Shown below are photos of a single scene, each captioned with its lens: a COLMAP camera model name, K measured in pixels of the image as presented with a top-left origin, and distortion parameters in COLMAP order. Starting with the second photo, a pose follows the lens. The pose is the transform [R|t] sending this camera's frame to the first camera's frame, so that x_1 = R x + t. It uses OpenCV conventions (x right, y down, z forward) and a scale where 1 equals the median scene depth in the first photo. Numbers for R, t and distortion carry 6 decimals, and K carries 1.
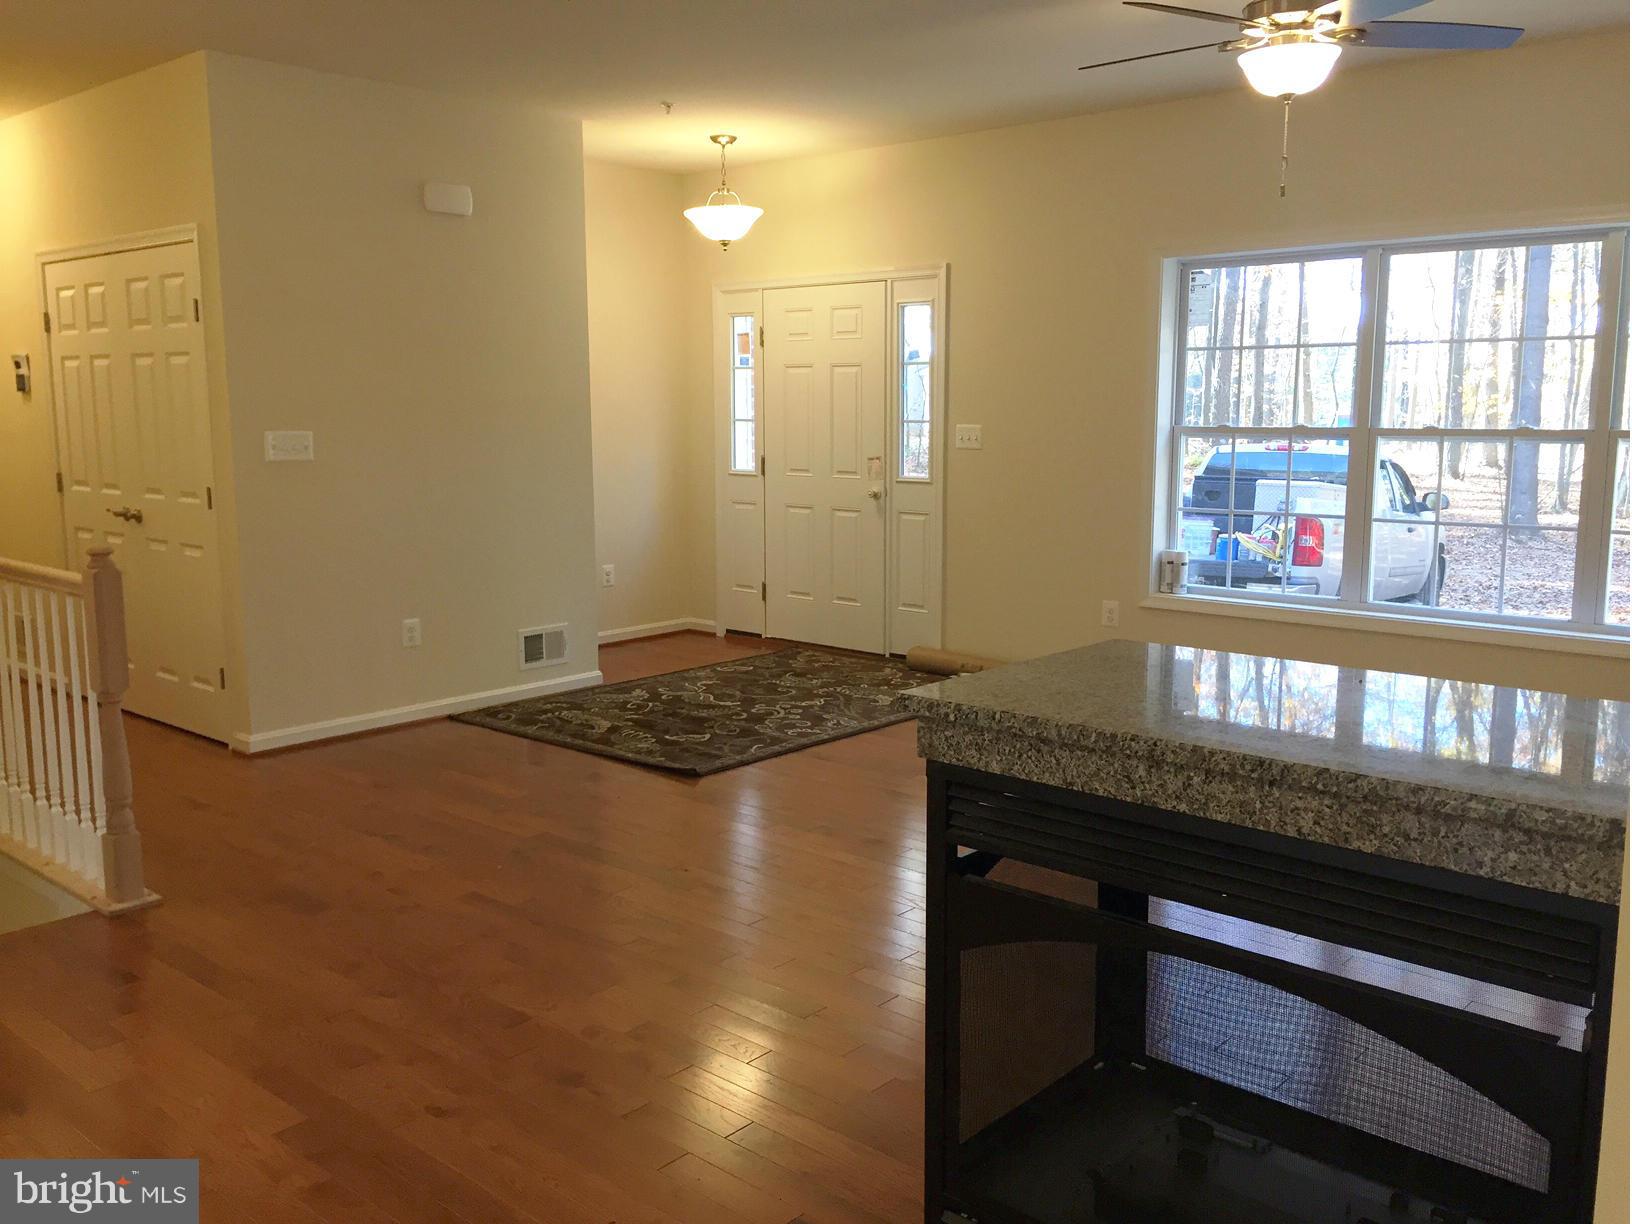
lens RADIAL K [[1397.4, 0, 816.0], [0, 1397.4, 612.0], [0, 0, 1]] dist [0.010094, 0.004609]
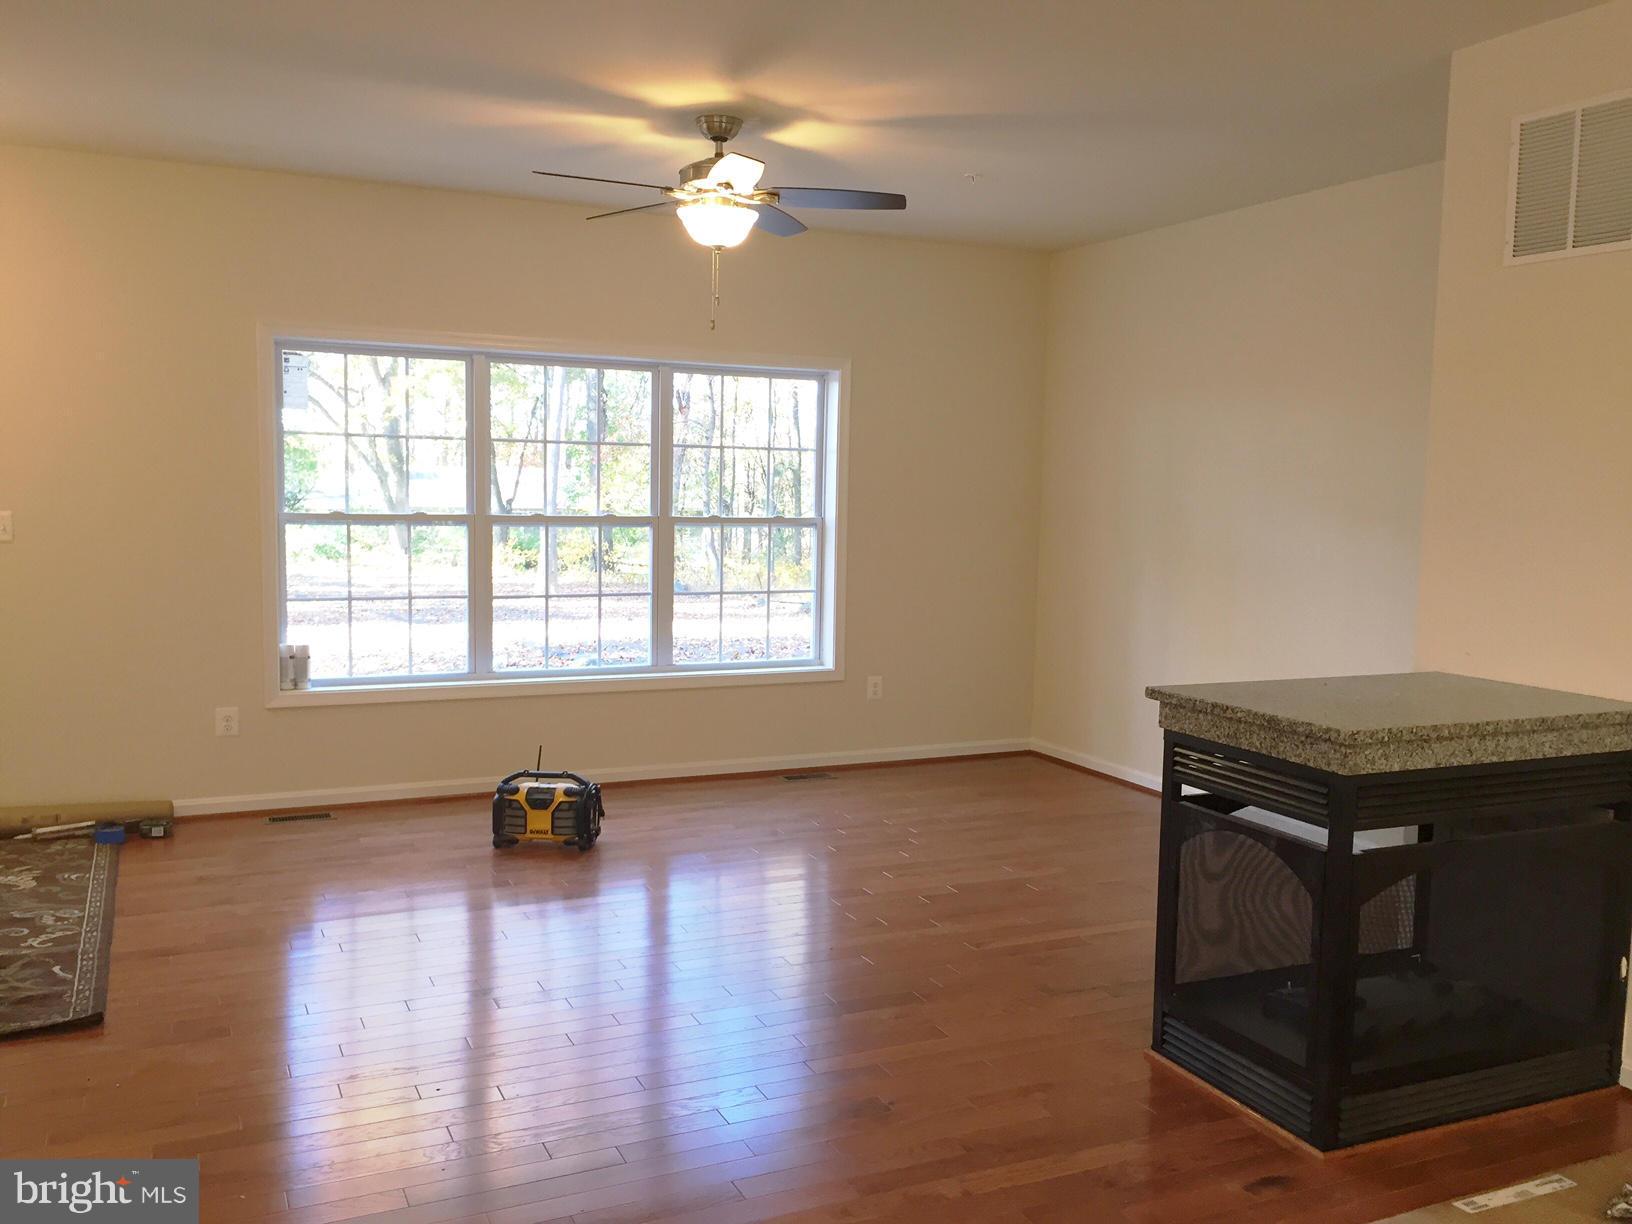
lens RADIAL K [[1397.4, 0, 816.0], [0, 1397.4, 612.0], [0, 0, 1]] dist [0.010094, 0.004609]
pose [[0.395500, -0.074850, 0.915411, -0.653634], [0.115366, 0.992829, 0.031336, -0.076257], [-0.911192, 0.093214, 0.401299, 0.418513]]
